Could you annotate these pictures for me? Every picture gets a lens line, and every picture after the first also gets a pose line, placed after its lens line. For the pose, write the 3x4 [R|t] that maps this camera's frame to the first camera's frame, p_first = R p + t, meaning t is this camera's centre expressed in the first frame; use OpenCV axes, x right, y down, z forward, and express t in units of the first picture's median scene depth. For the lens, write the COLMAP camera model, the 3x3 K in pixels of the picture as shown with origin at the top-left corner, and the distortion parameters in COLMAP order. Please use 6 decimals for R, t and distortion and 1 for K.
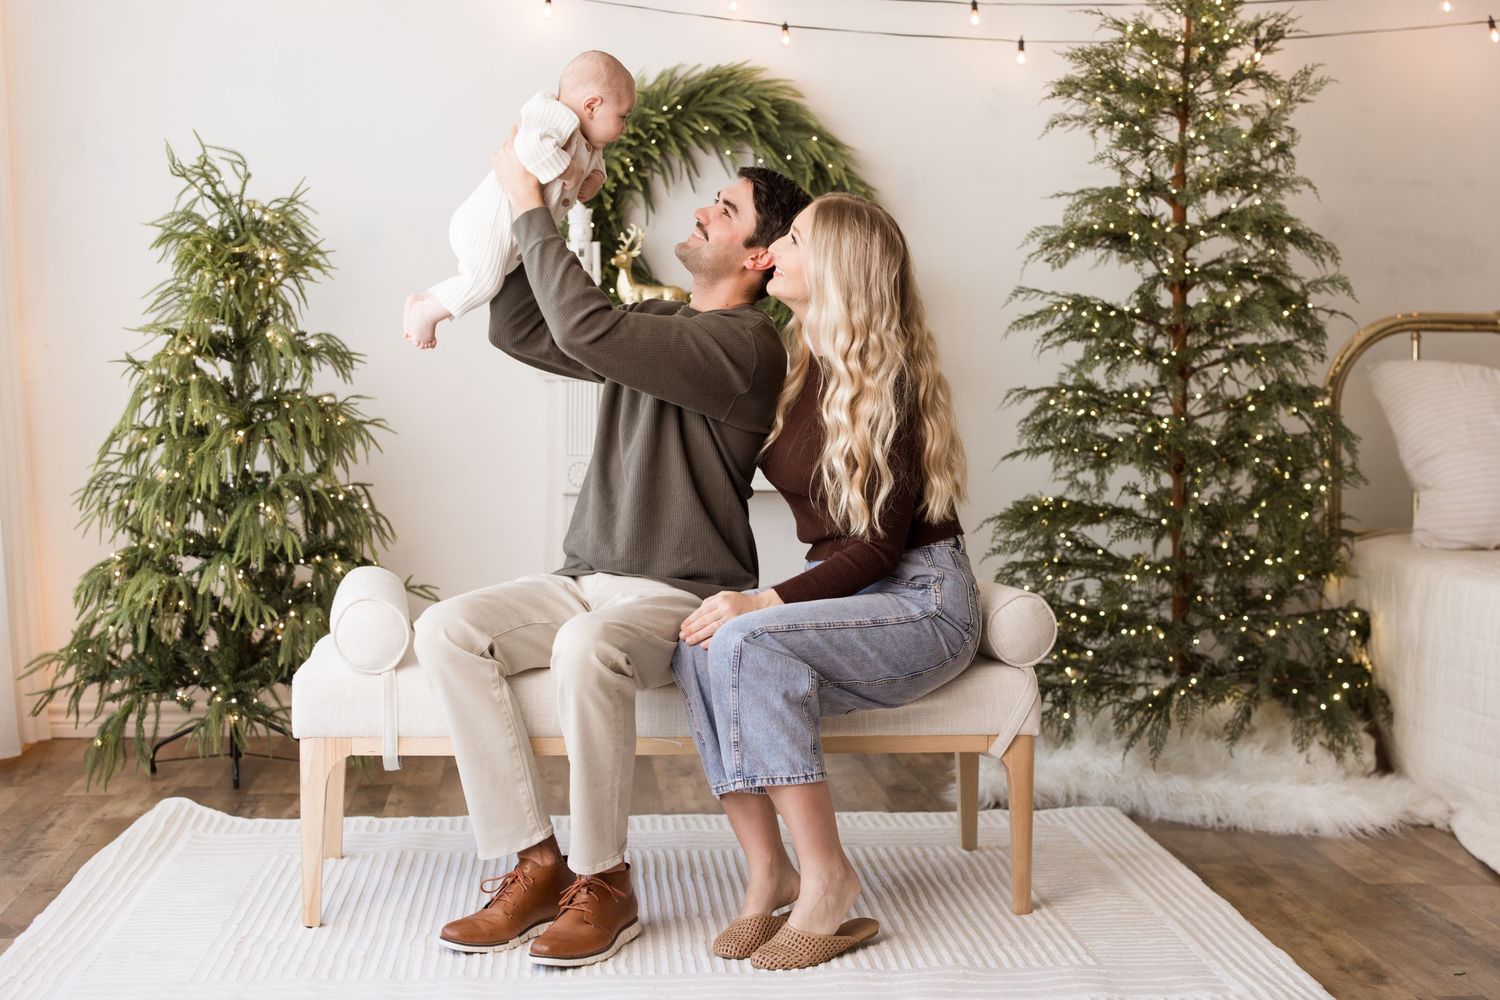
lens RADIAL K [[2177.5, 0, 750.0], [0, 2177.5, 500.0], [0, 0, 1]] dist [-0.000683, 0.076467]
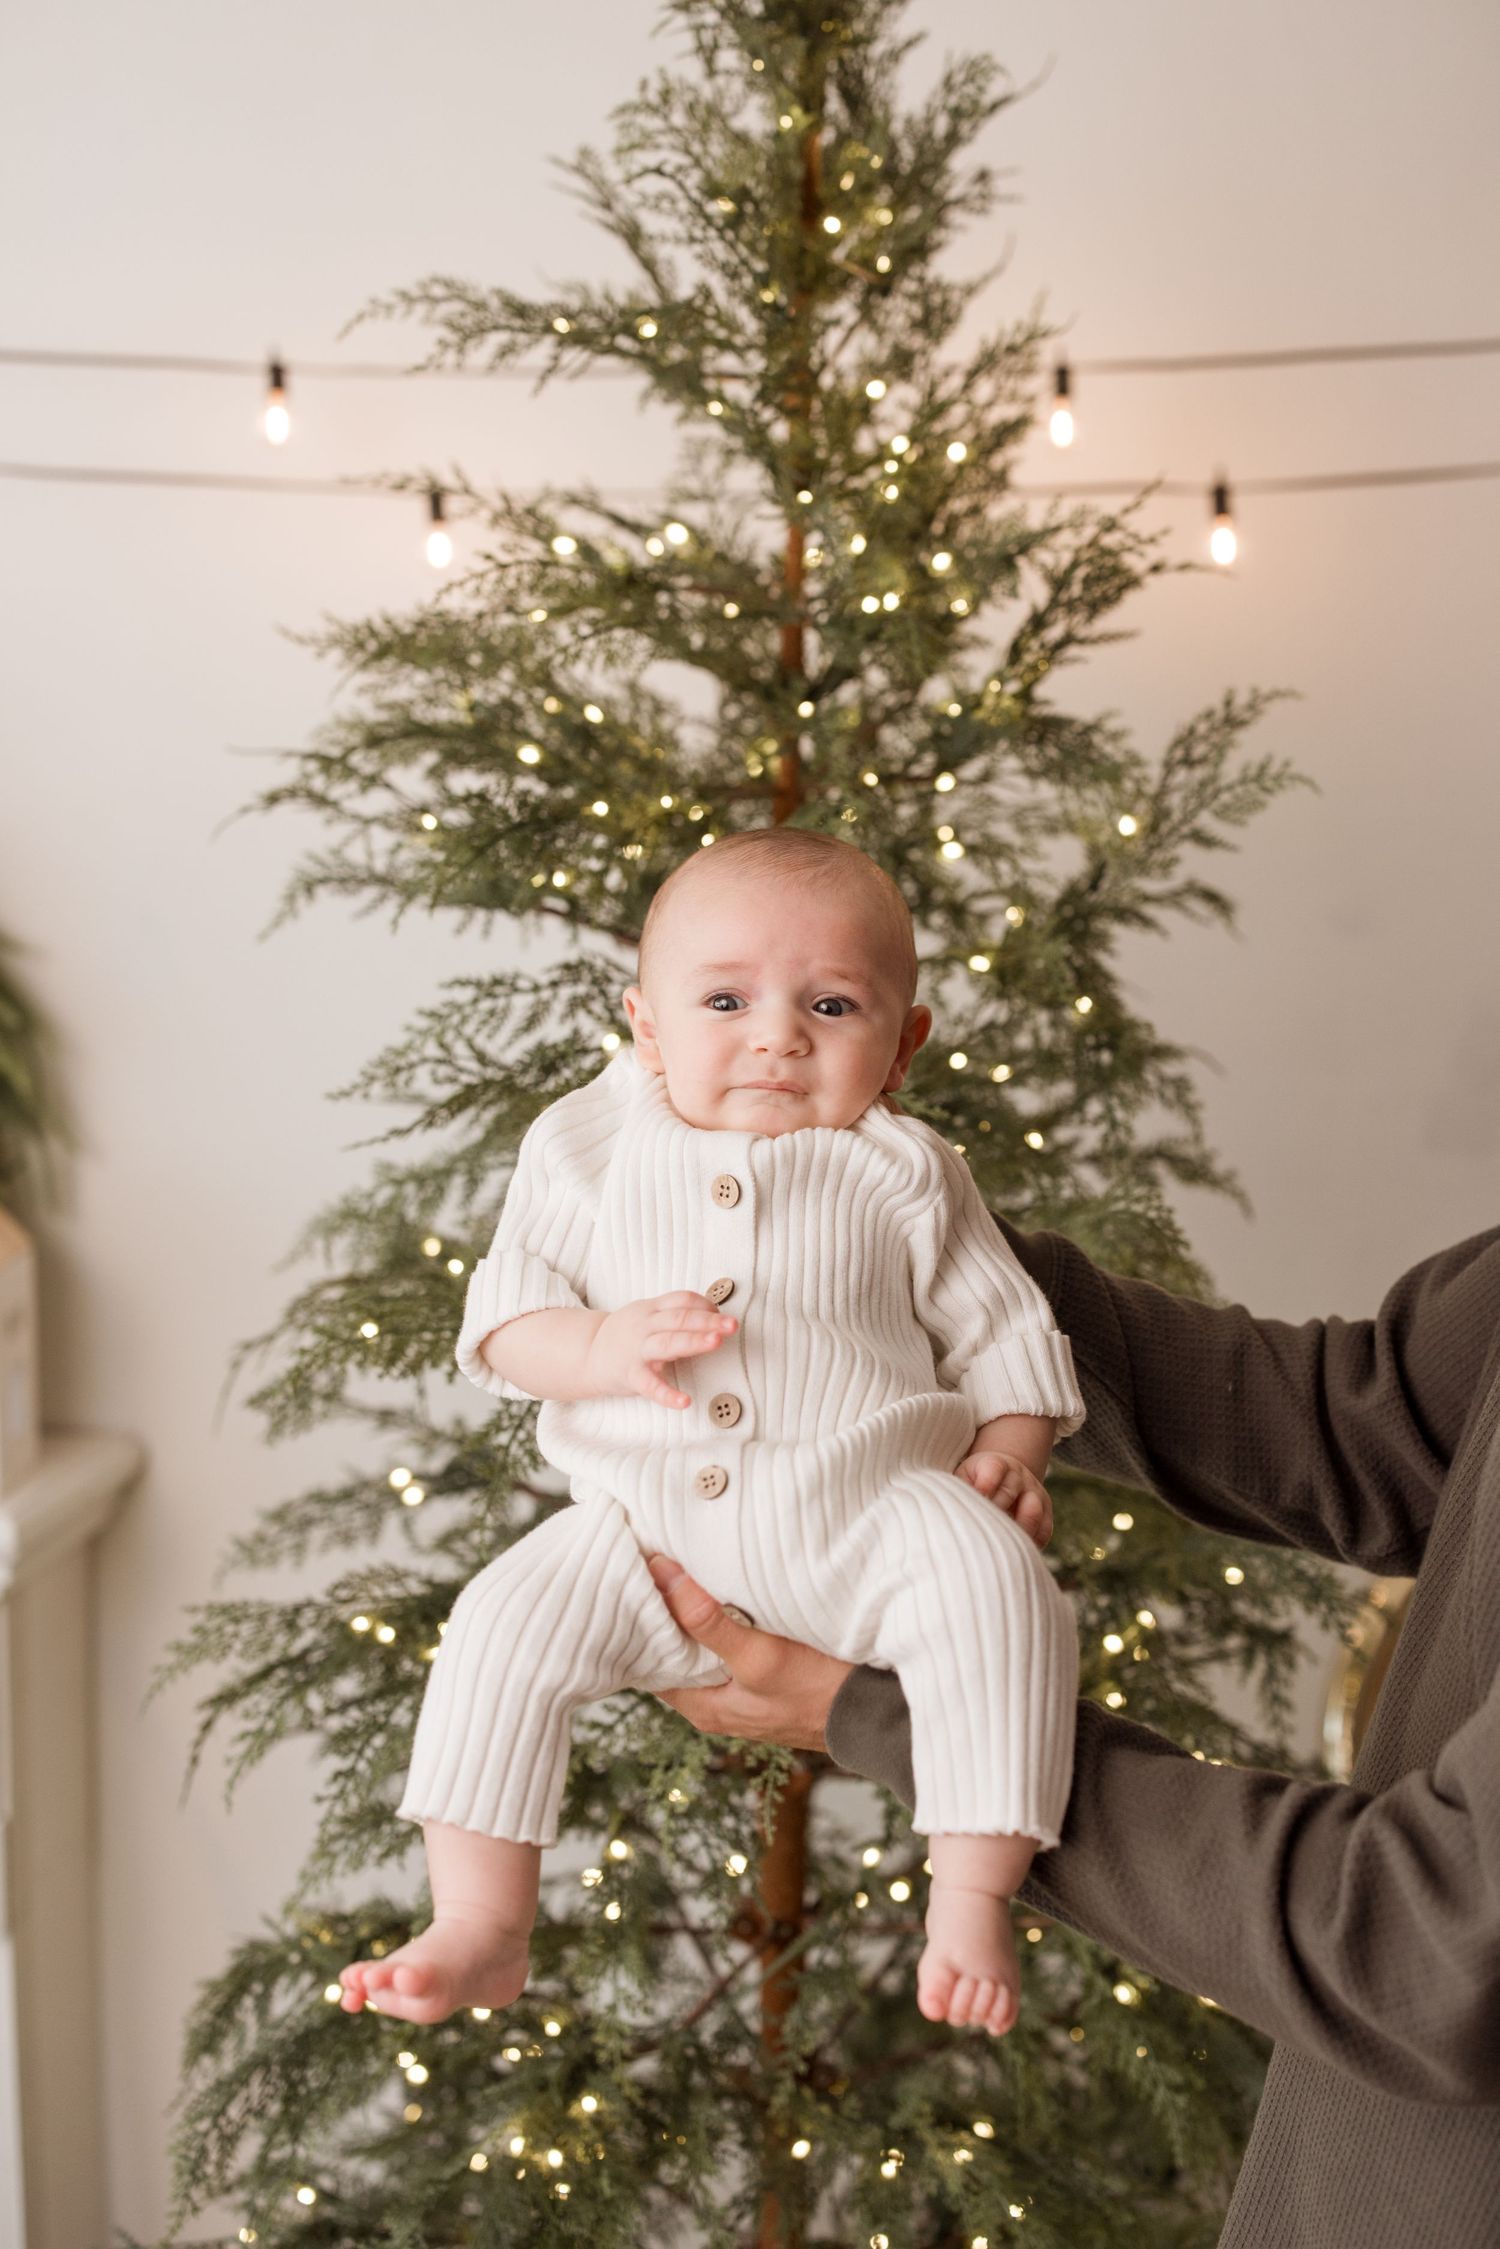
lens RADIAL K [[3182.9, 0, 733.6], [0, 3182.9, 1136.7], [0, 0, 1]] dist [0.006067, -0.028309]
pose [[0.993453, 0.024226, -0.111645, 0.235847], [-0.012337, 0.994292, 0.105982, -0.183003], [0.113575, -0.103911, 0.988081, 0.602400]]
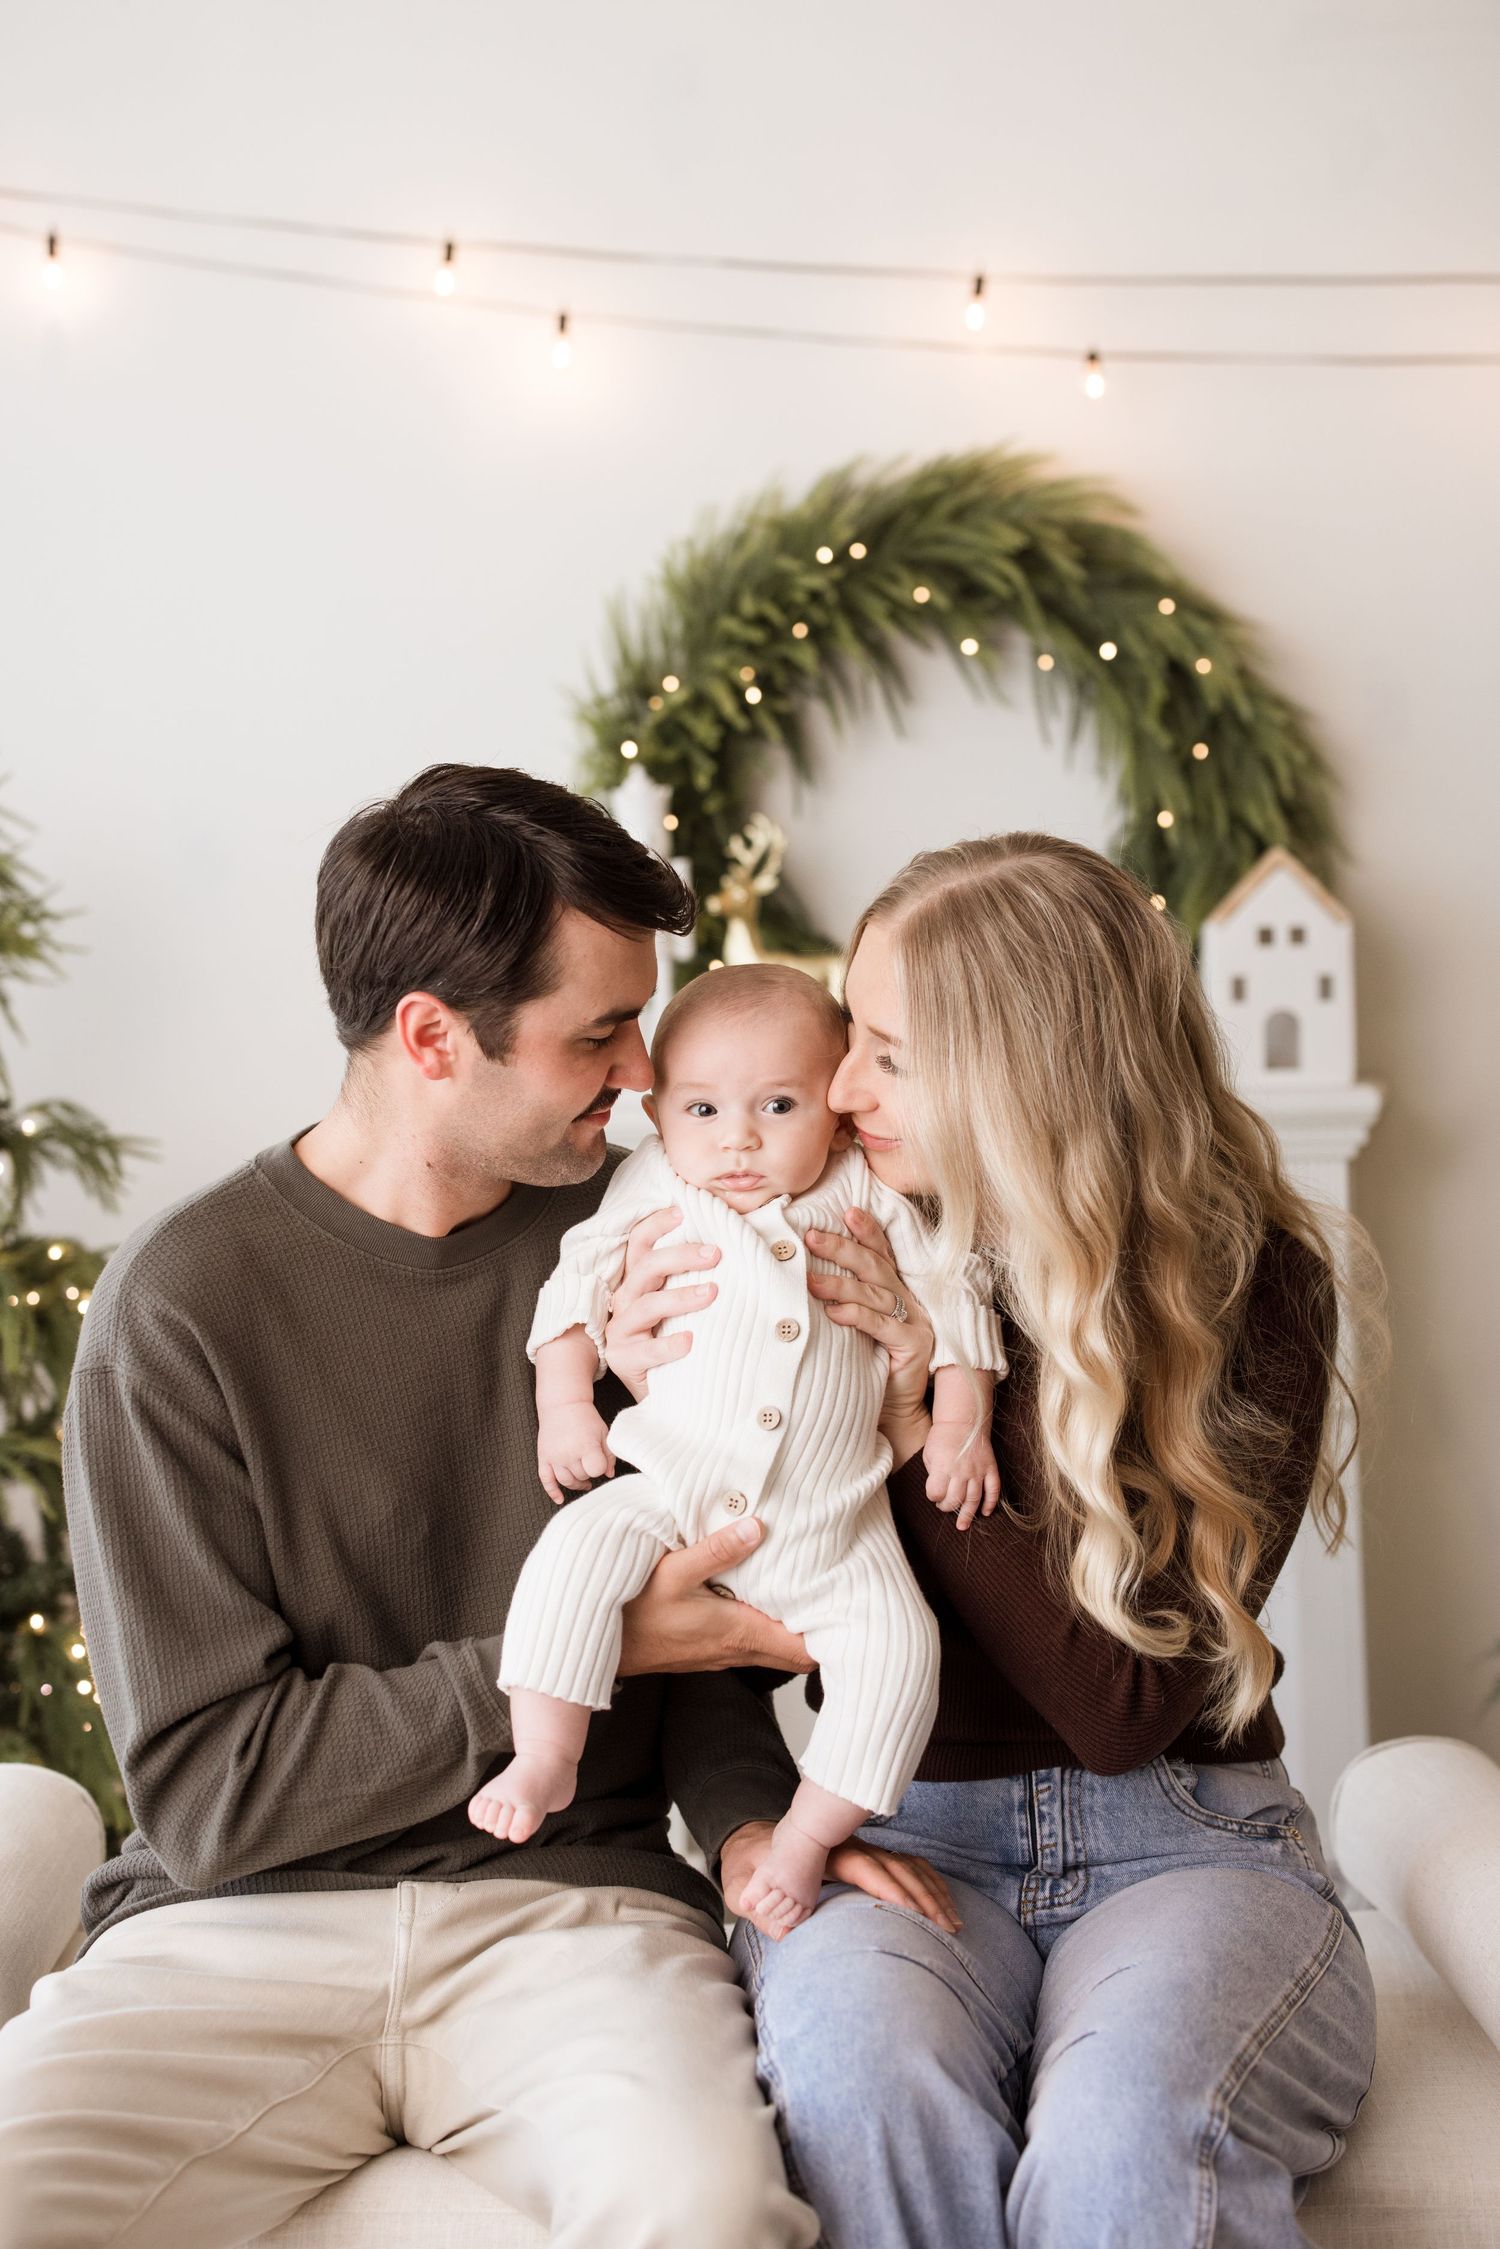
lens RADIAL K [[3182.9, 0, 733.6], [0, 3182.9, 1136.7], [0, 0, 1]] dist [0.006067, -0.028309]
pose [[0.991496, -0.026983, -0.127306, 0.023680], [0.026861, 0.999636, -0.002680, -0.063783], [0.127332, -0.000763, 0.991860, 0.375836]]
